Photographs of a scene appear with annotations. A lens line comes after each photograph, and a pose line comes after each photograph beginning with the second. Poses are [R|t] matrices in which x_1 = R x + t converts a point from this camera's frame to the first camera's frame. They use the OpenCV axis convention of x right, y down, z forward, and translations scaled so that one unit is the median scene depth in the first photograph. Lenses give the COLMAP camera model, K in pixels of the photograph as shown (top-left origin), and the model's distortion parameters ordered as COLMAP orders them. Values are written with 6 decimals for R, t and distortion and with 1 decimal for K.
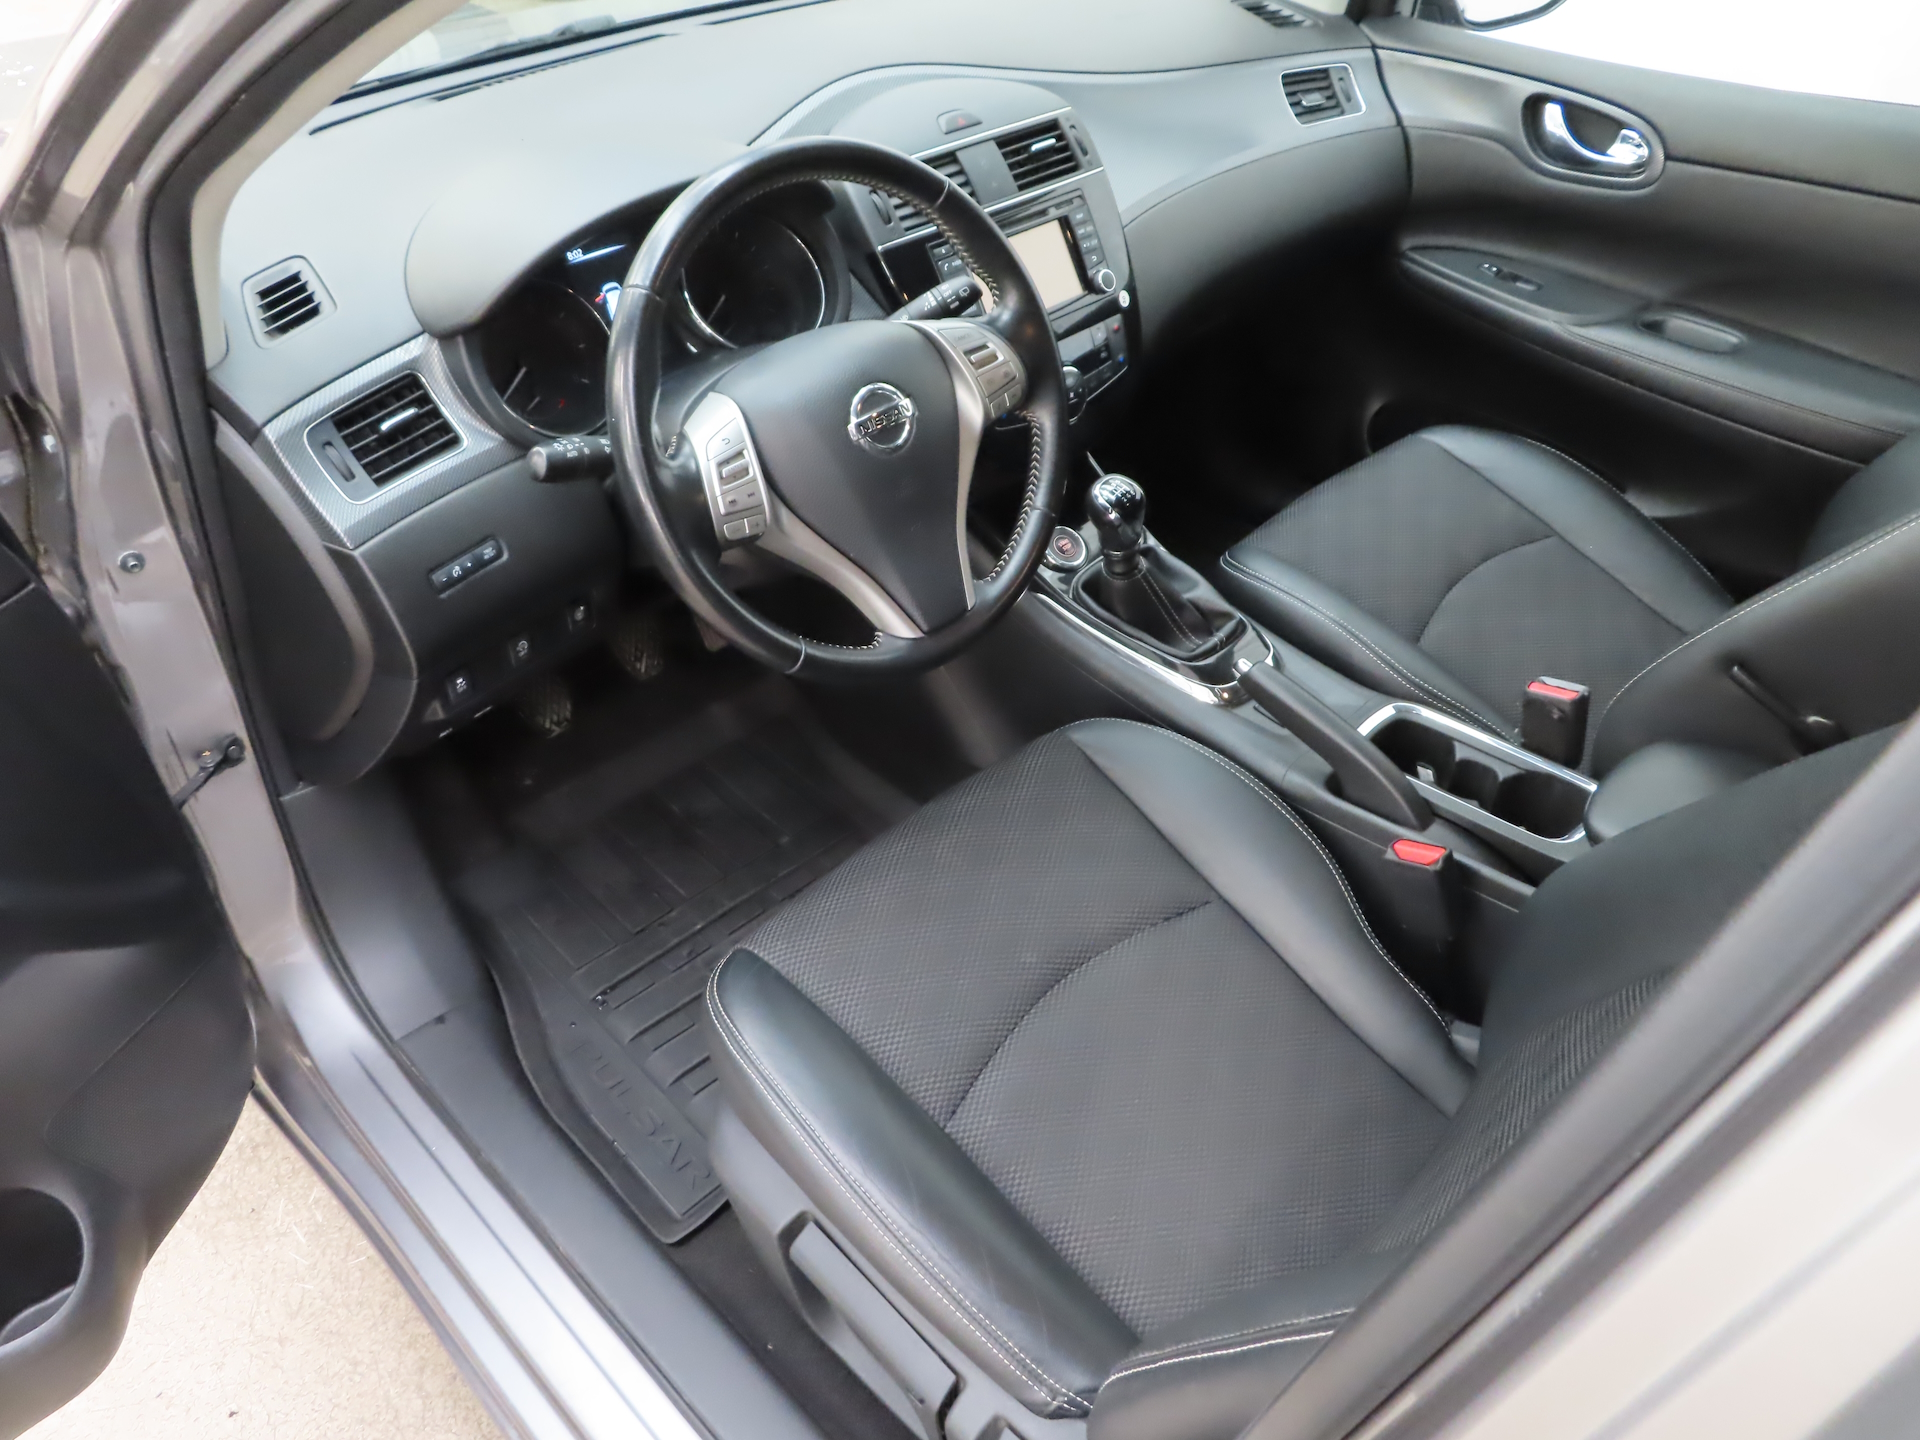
lens RADIAL K [[1386.8, 0, 955.1], [0, 1386.8, 723.7], [0, 0, 1]] dist [-0.024481, 0.009561]
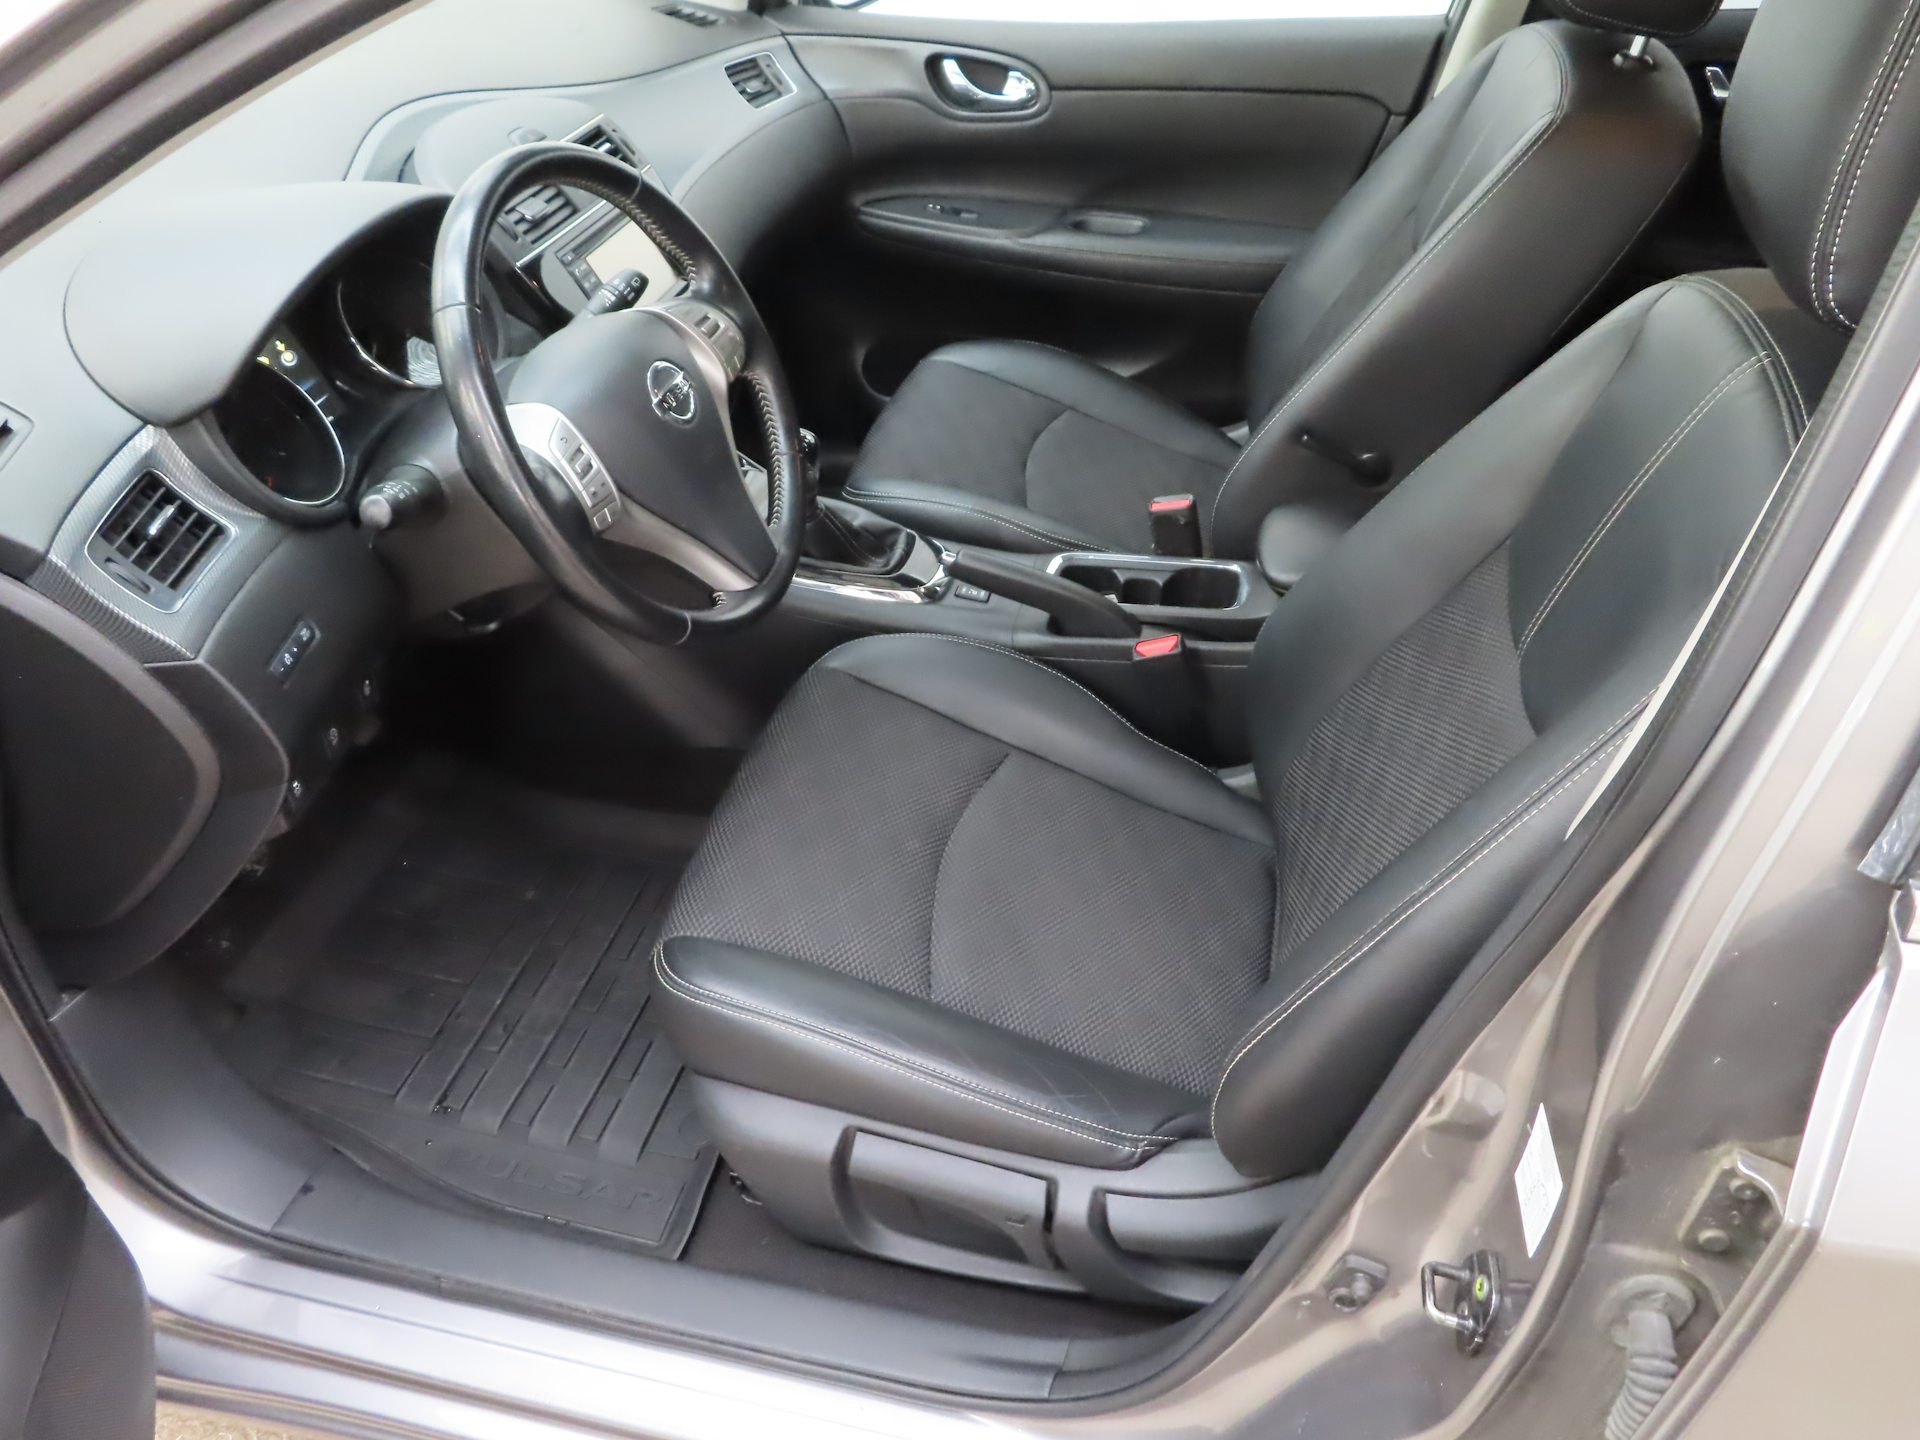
lens RADIAL K [[1386.8, 0, 975.8], [0, 1386.8, 718.8], [0, 0, 1]] dist [-0.024481, 0.009561]
pose [[0.837711, -0.330597, 0.434678, -0.293430], [0.340893, 0.938389, 0.056729, 0.024684], [-0.426652, 0.100656, 0.898797, -0.020592]]
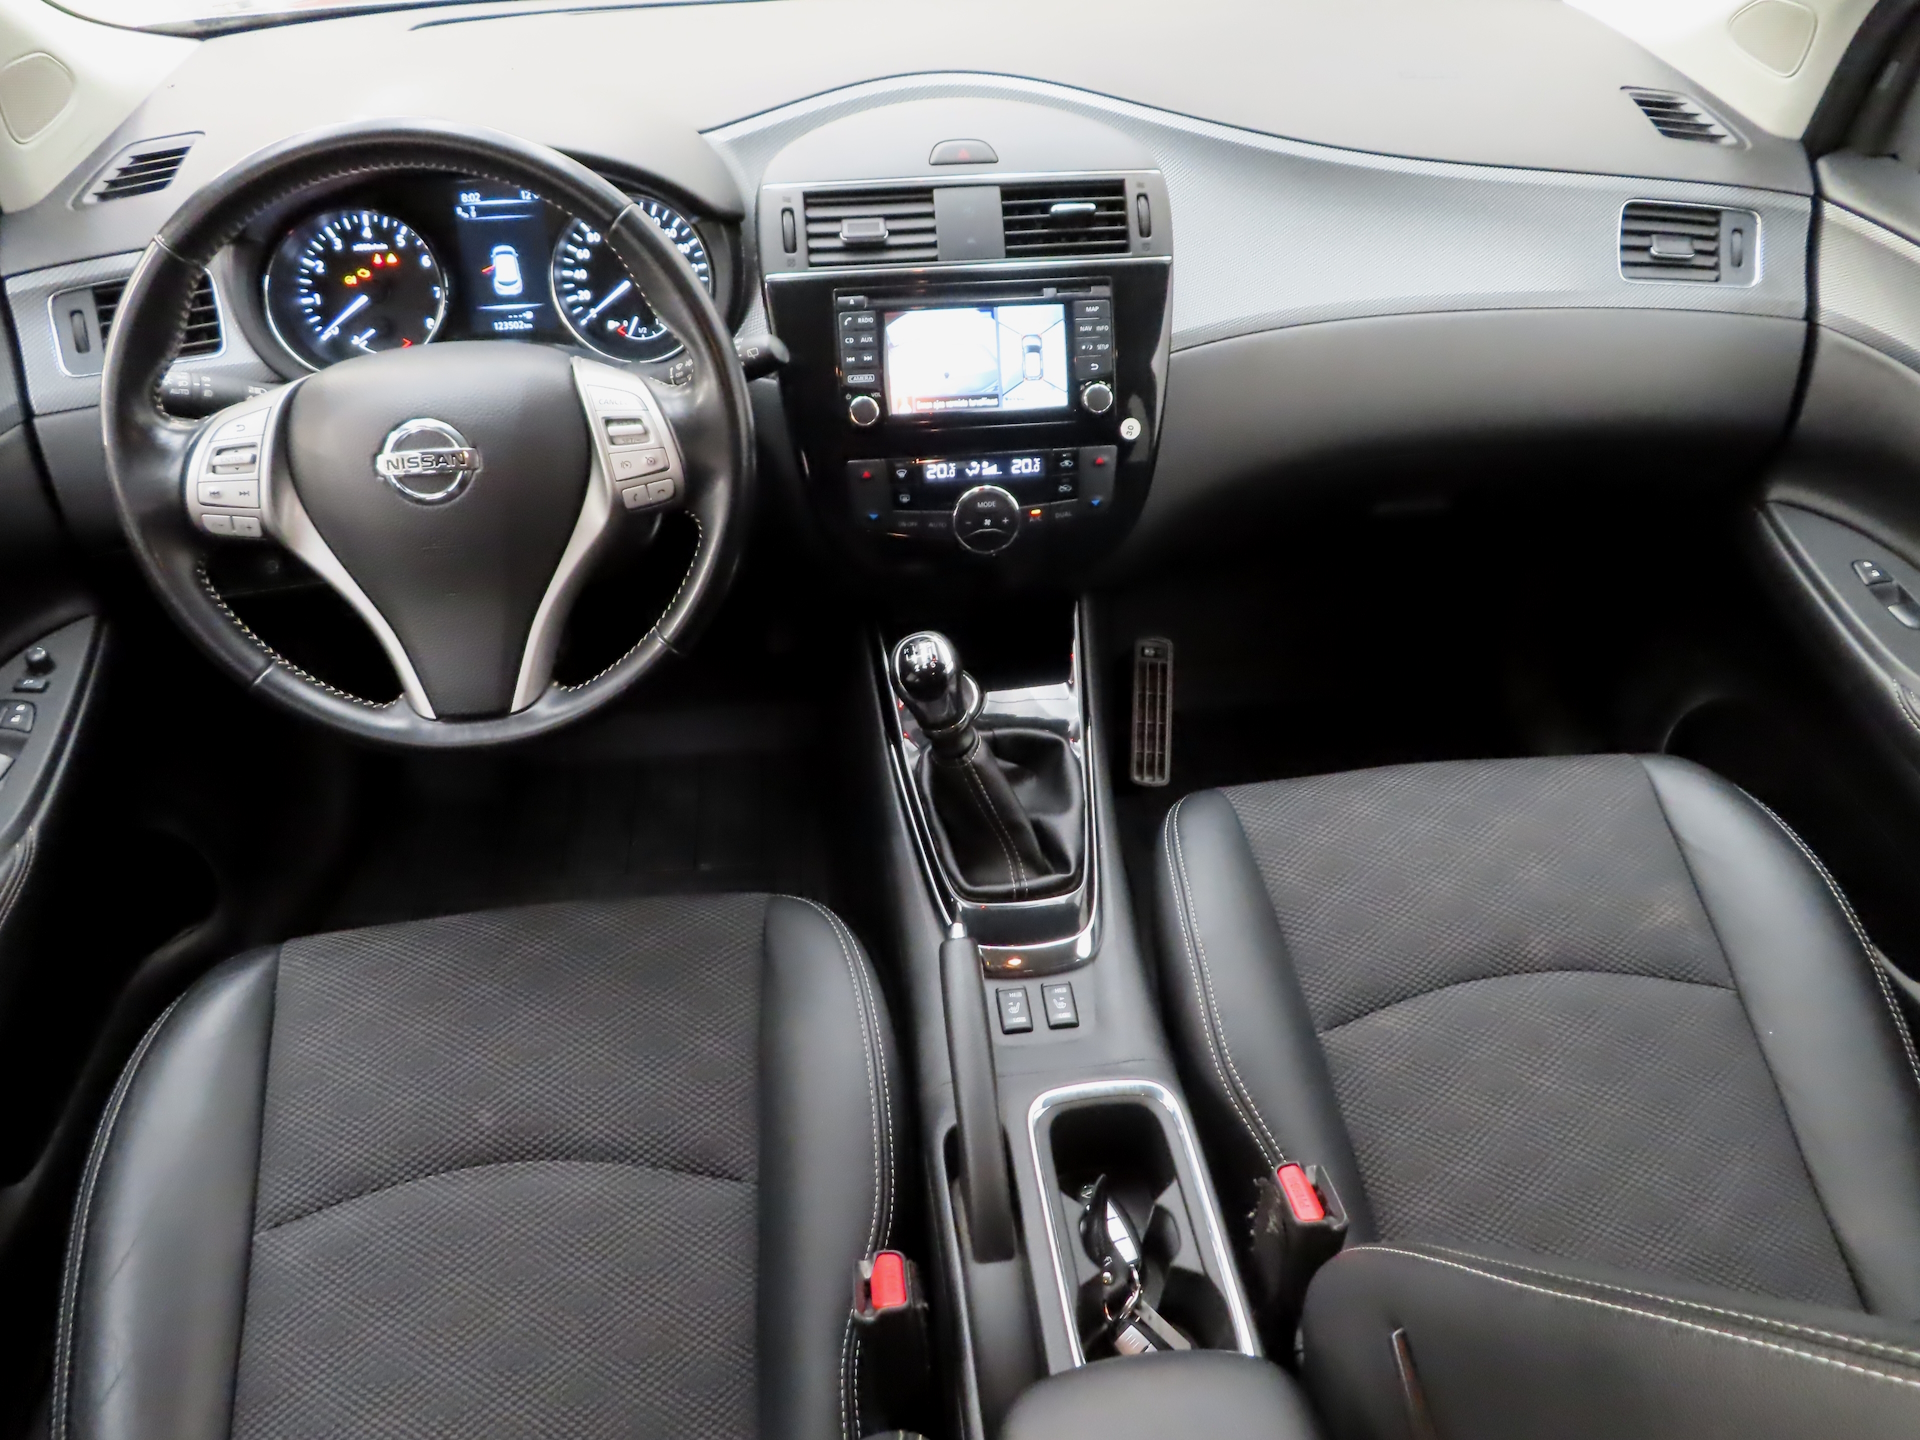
lens RADIAL K [[1386.8, 0, 961.1], [0, 1386.8, 719.3], [0, 0, 1]] dist [-0.024481, 0.009561]
pose [[0.792234, 0.406585, -0.455032, 0.474762], [-0.395962, 0.909905, 0.123639, -0.227437], [0.464305, 0.082224, 0.881850, 0.310763]]
